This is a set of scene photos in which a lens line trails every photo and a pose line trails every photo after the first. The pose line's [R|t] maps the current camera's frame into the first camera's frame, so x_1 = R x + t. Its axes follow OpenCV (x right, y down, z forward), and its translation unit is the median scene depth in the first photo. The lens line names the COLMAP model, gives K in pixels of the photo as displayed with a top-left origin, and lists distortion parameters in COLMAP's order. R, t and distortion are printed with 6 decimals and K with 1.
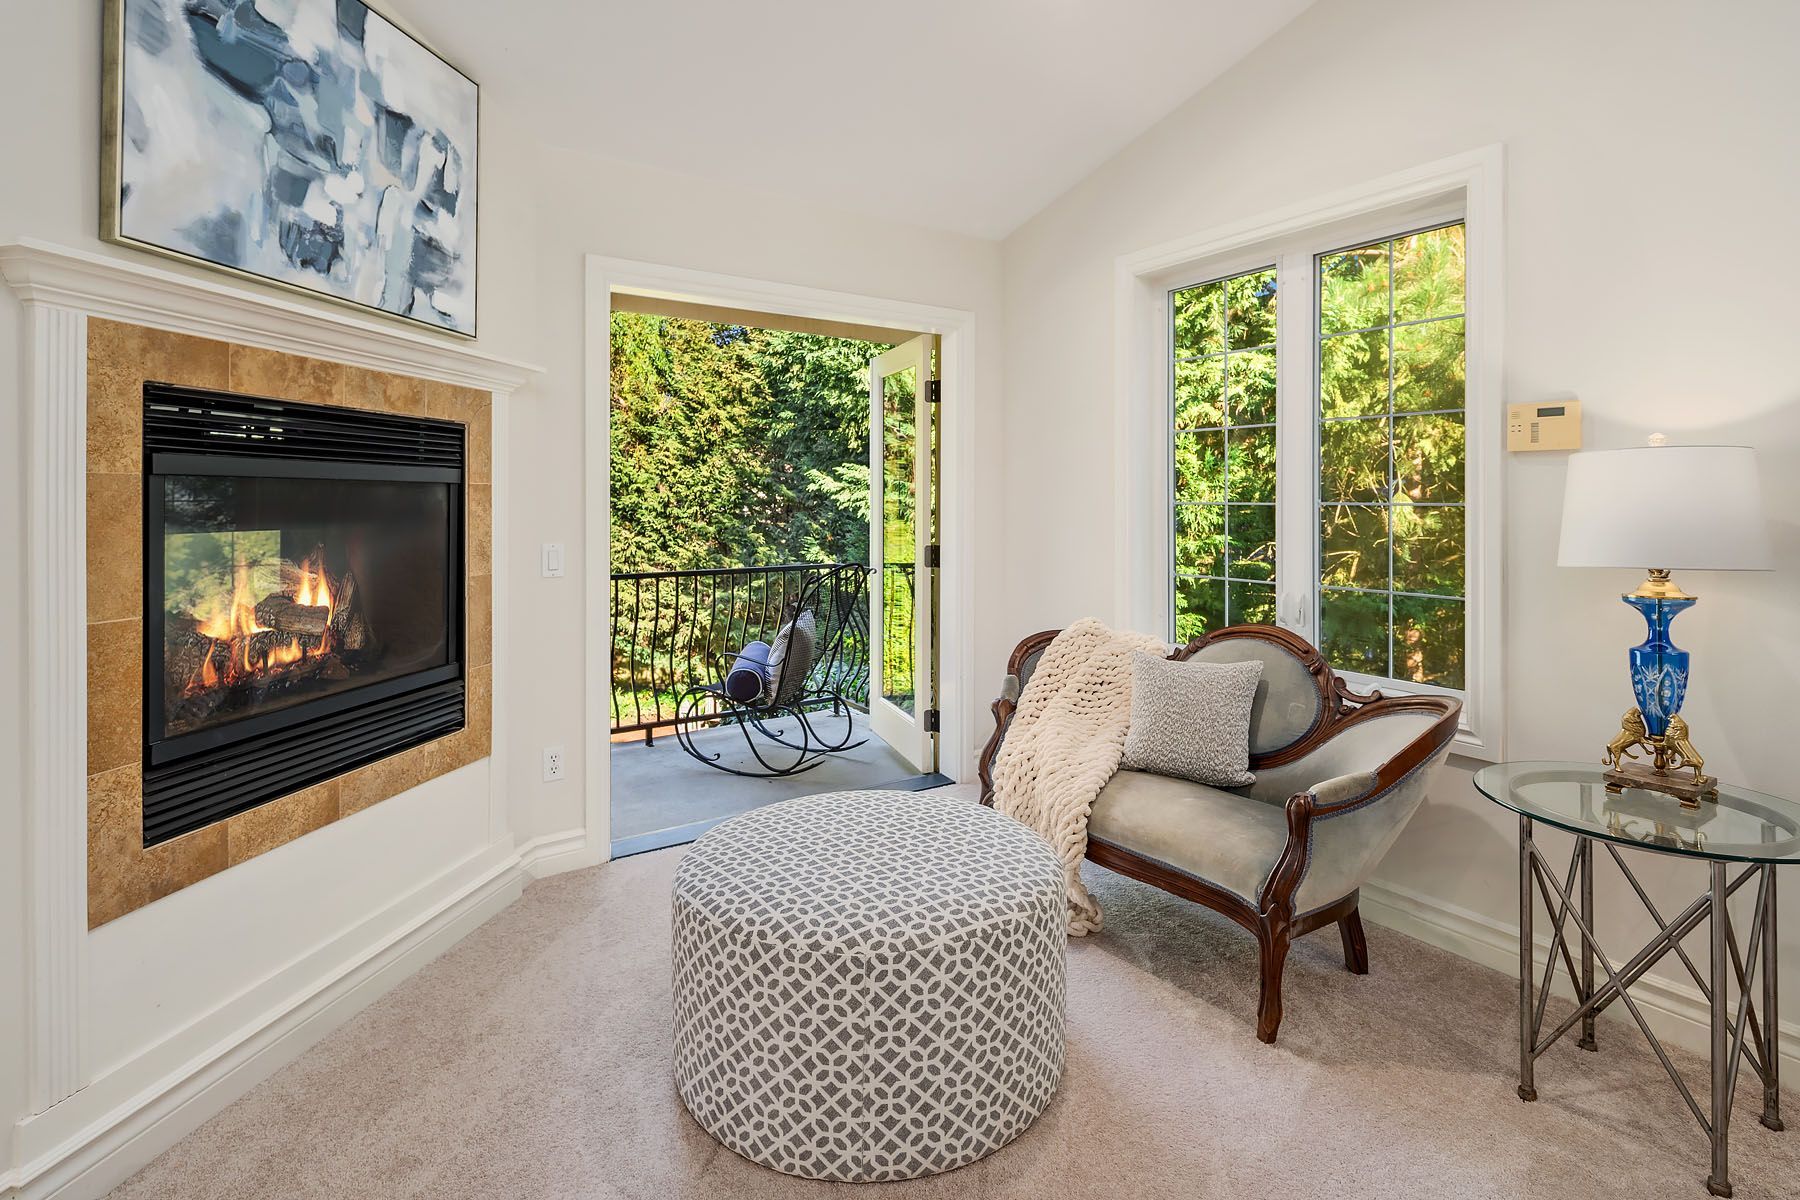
lens RADIAL K [[900.3, 0, 895.1], [0, 900.3, 501.5], [0, 0, 1]] dist [-0.000920, -0.000557]
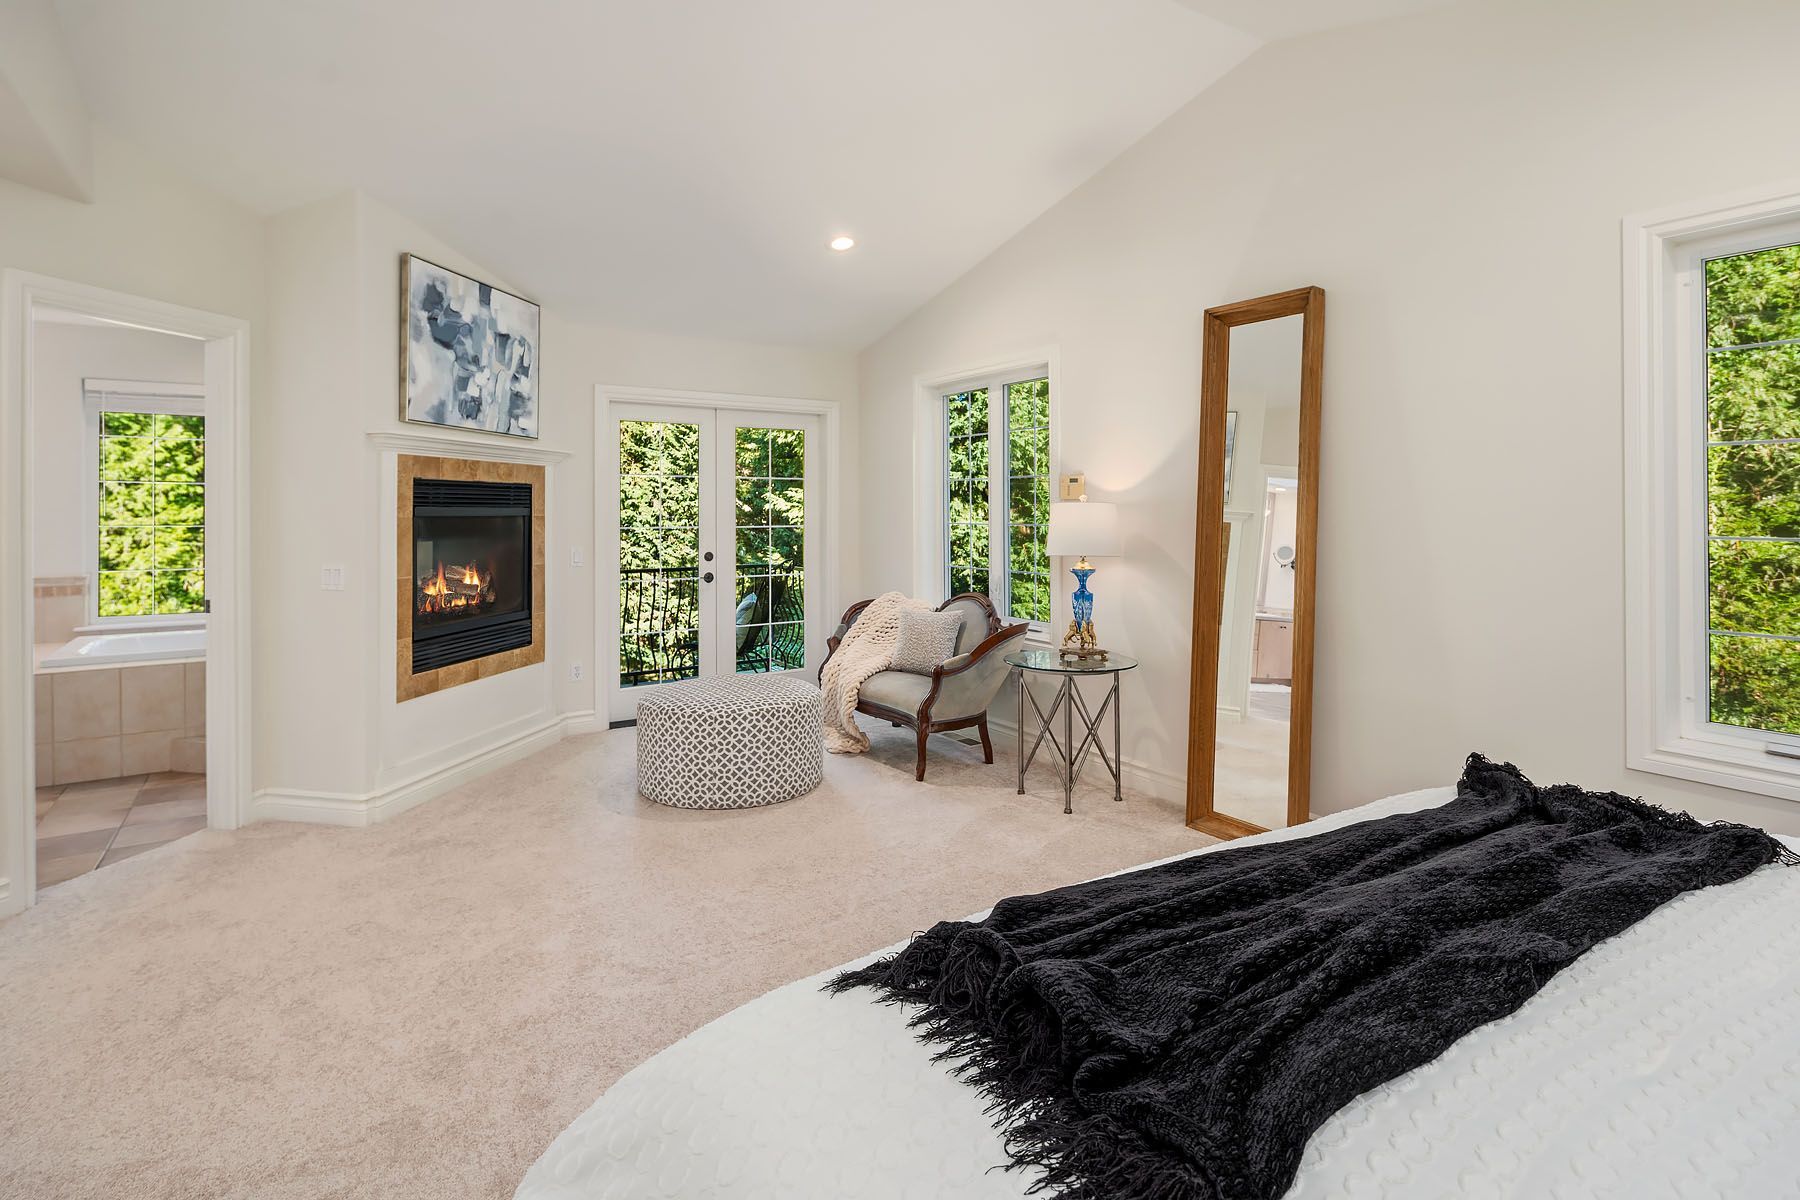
lens RADIAL K [[939.3, 0, 903.9], [0, 939.3, 505.6], [0, 0, 1]] dist [0.000254, -0.000310]
pose [[0.999996, -0.002380, -0.001335, 0.358788], [0.002373, 0.999983, -0.005386, -0.033299], [0.001347, 0.005382, 0.999985, -1.140140]]
